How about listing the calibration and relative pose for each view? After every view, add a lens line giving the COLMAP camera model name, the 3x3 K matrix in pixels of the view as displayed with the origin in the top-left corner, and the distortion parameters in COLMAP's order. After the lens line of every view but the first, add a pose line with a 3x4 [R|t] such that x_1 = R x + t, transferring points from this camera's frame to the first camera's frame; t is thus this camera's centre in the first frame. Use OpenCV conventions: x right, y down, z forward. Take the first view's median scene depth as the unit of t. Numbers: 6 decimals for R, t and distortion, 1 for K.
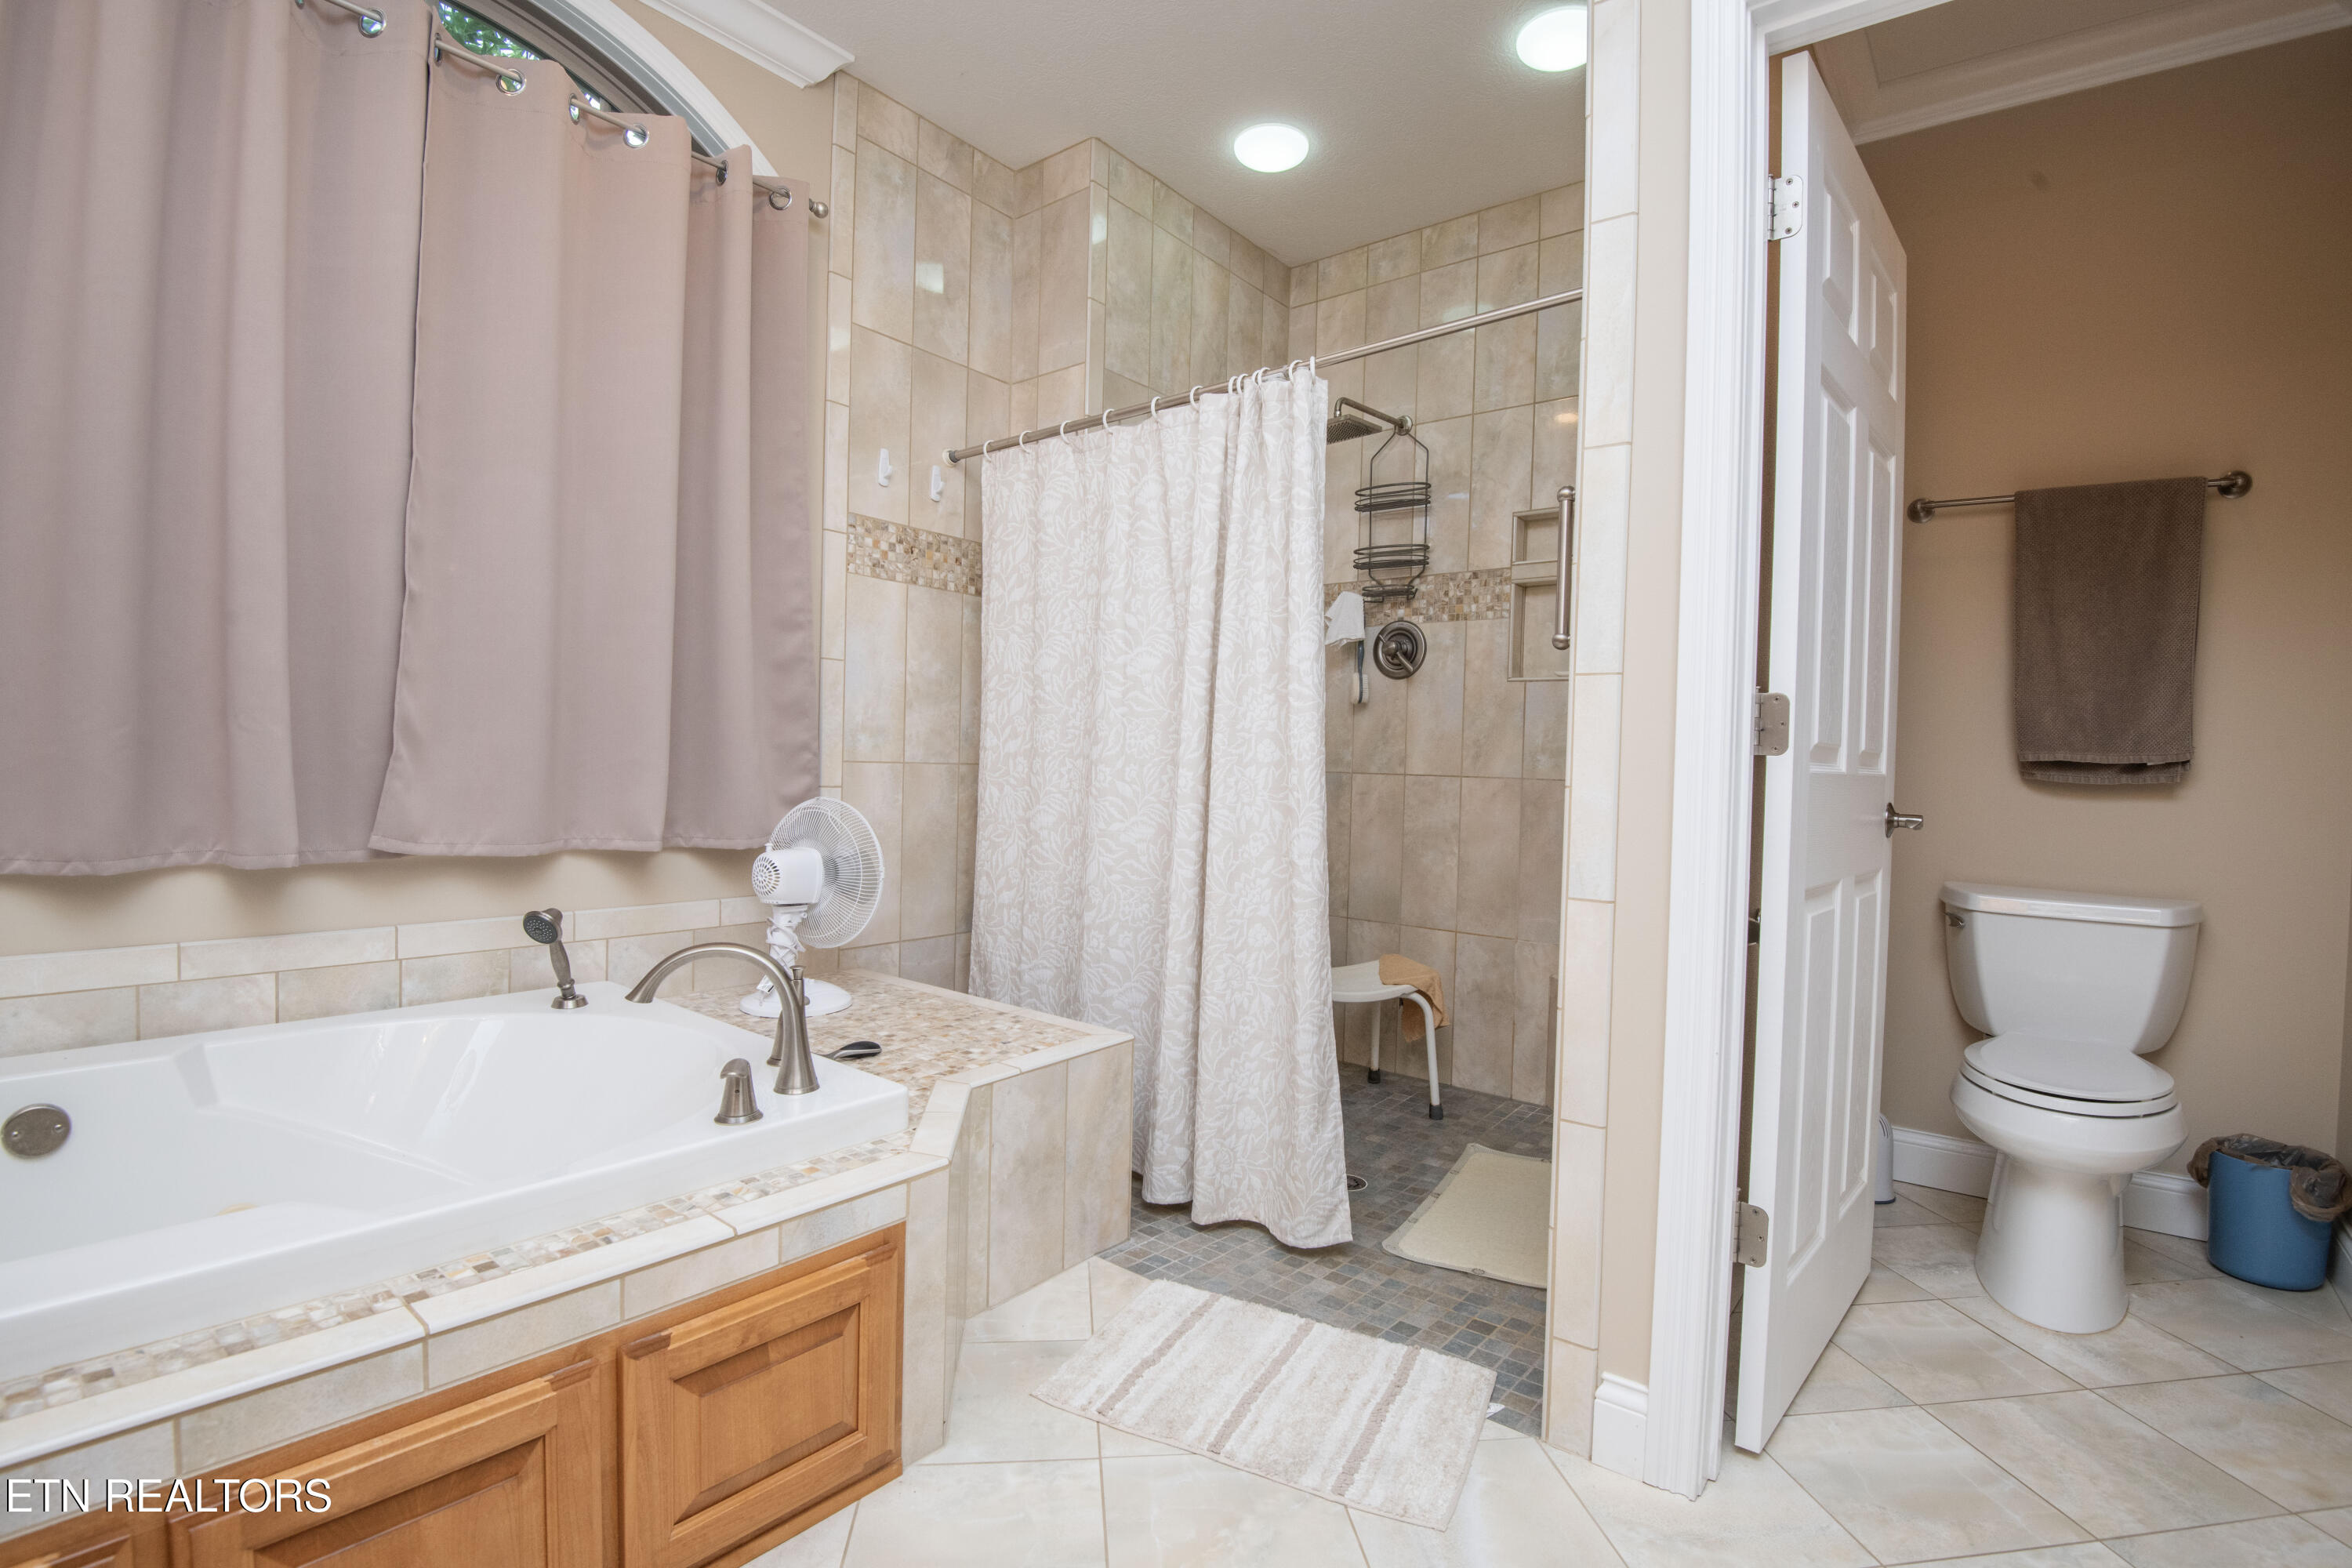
lens RADIAL K [[1099.5, 0, 1176.0], [0, 1099.5, 784.0], [0, 0, 1]] dist [-0.004247, -0.020086]
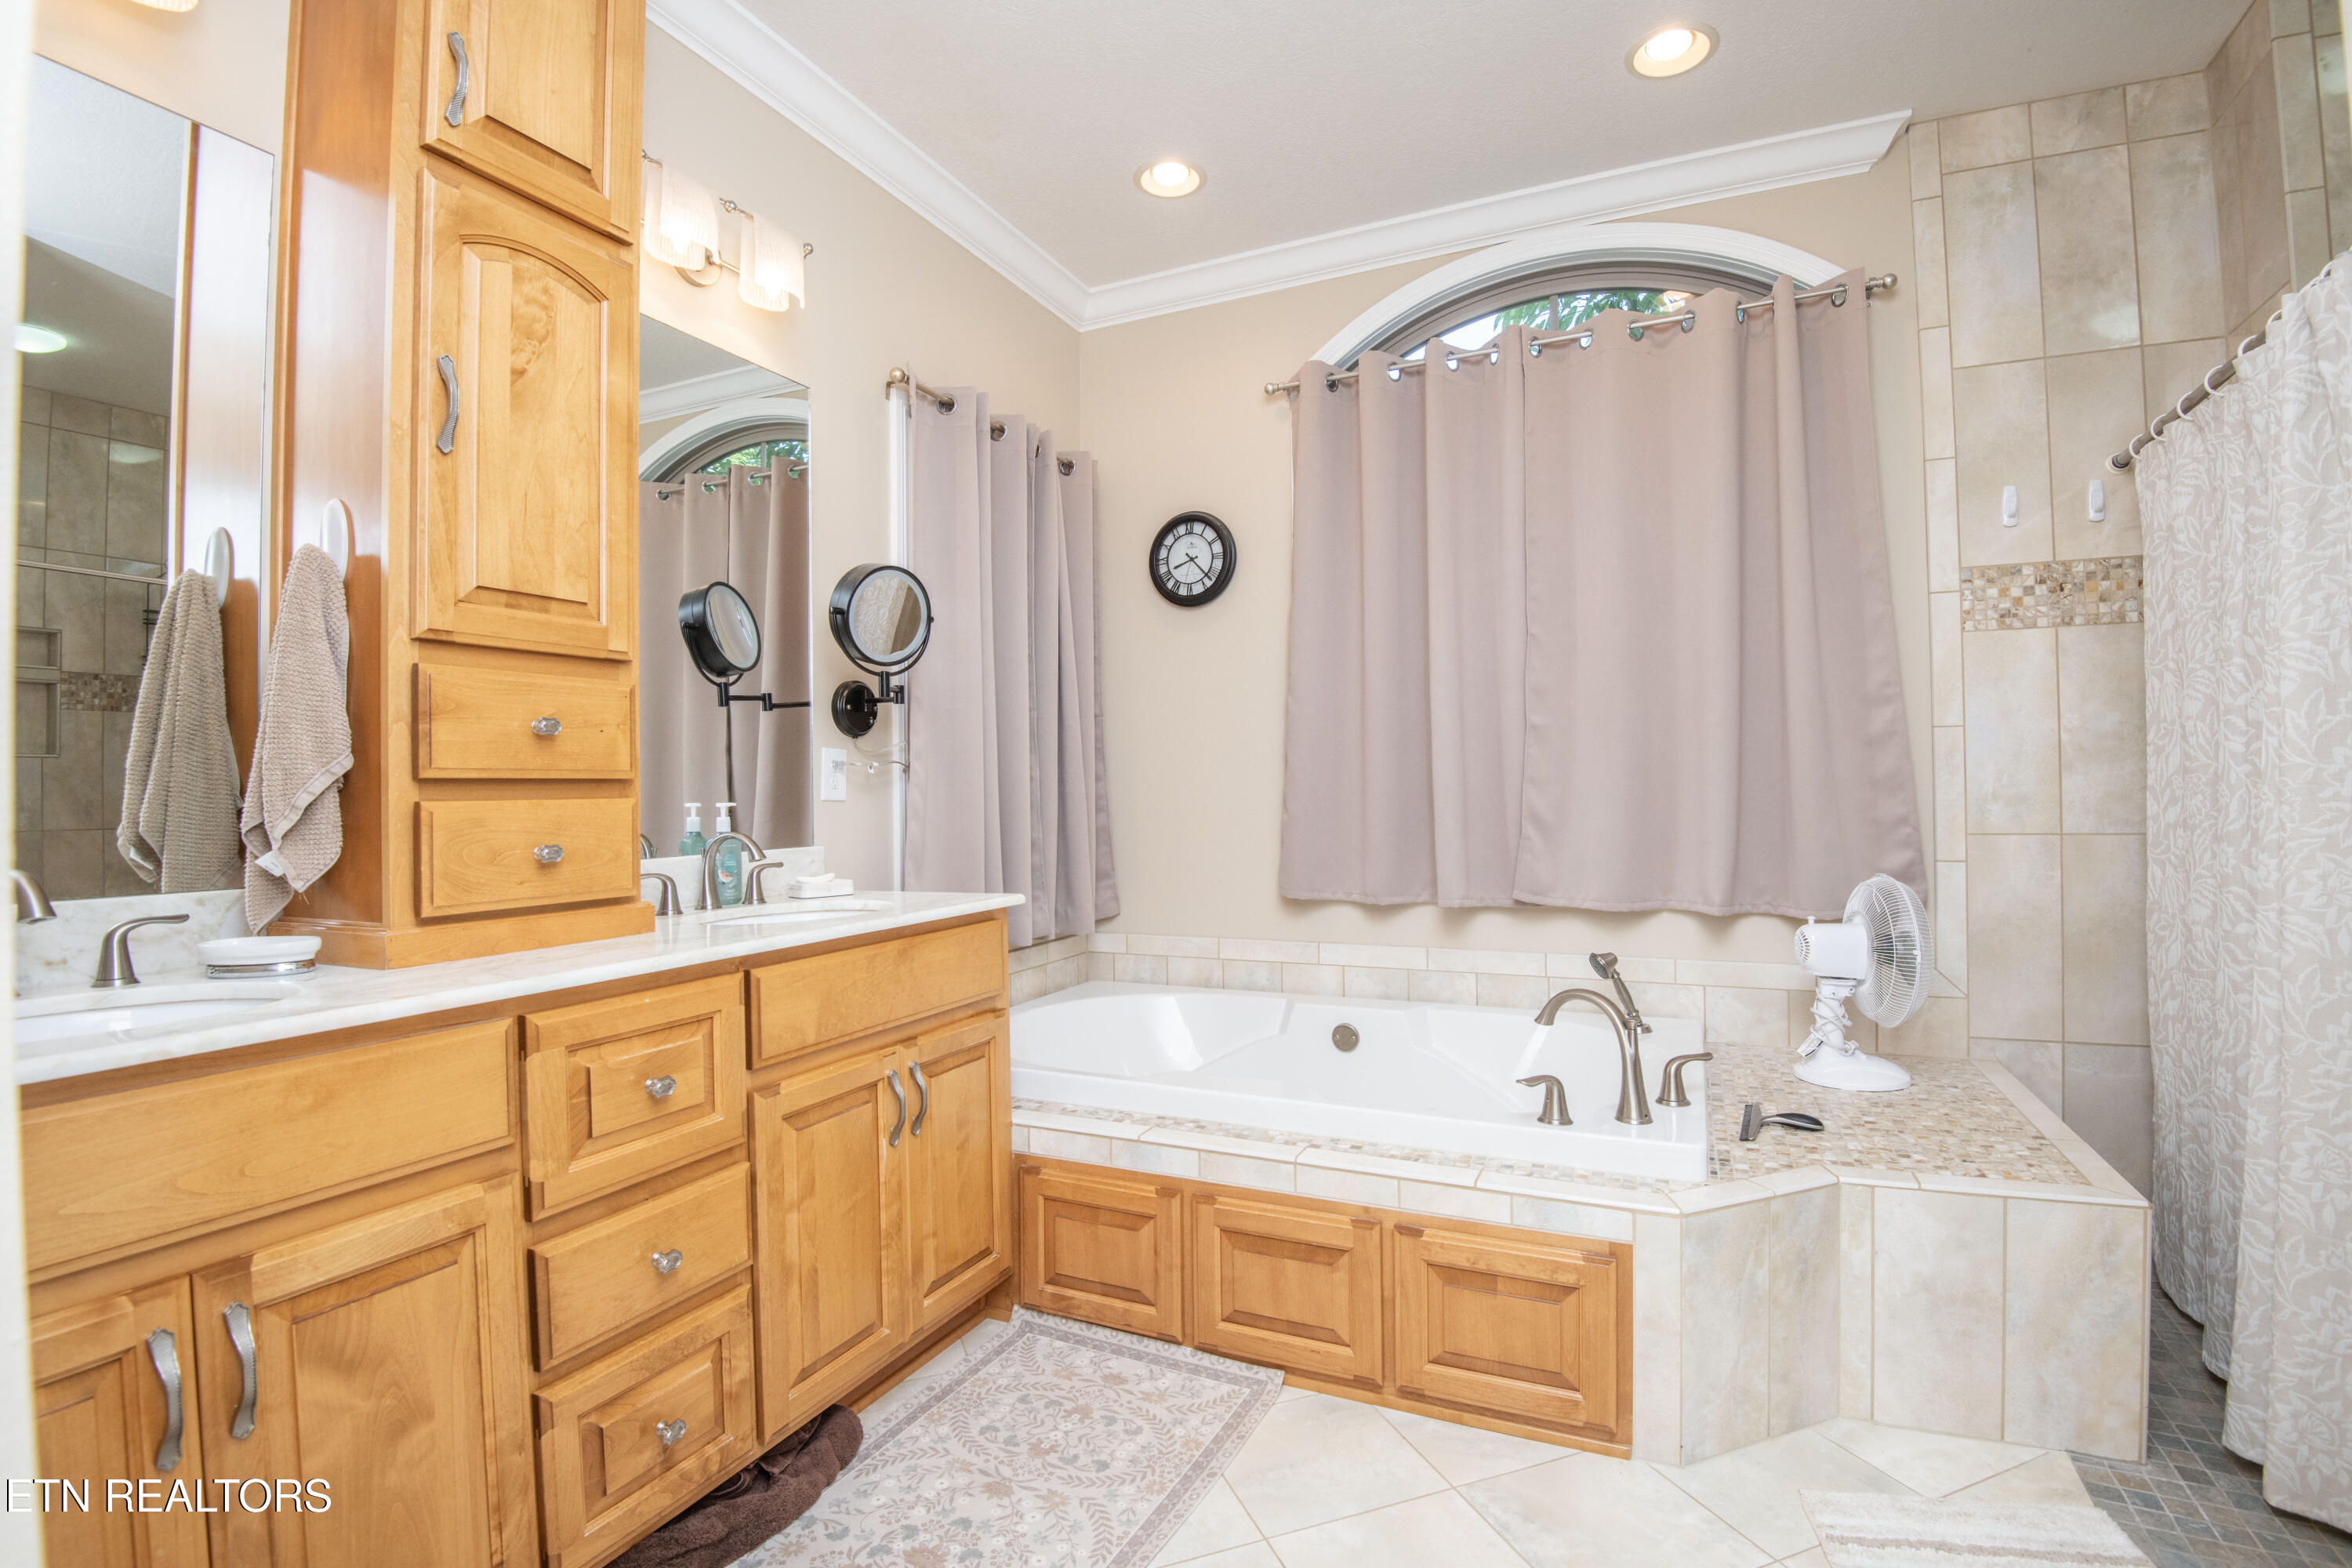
lens RADIAL K [[1099.5, 0, 1176.0], [0, 1099.5, 784.0], [0, 0, 1]] dist [-0.004247, -0.020086]
pose [[0.229804, -0.038518, -0.972474, 0.512811], [0.003816, 0.999244, -0.038677, -0.034484], [0.973229, 0.005177, 0.229778, 0.157467]]
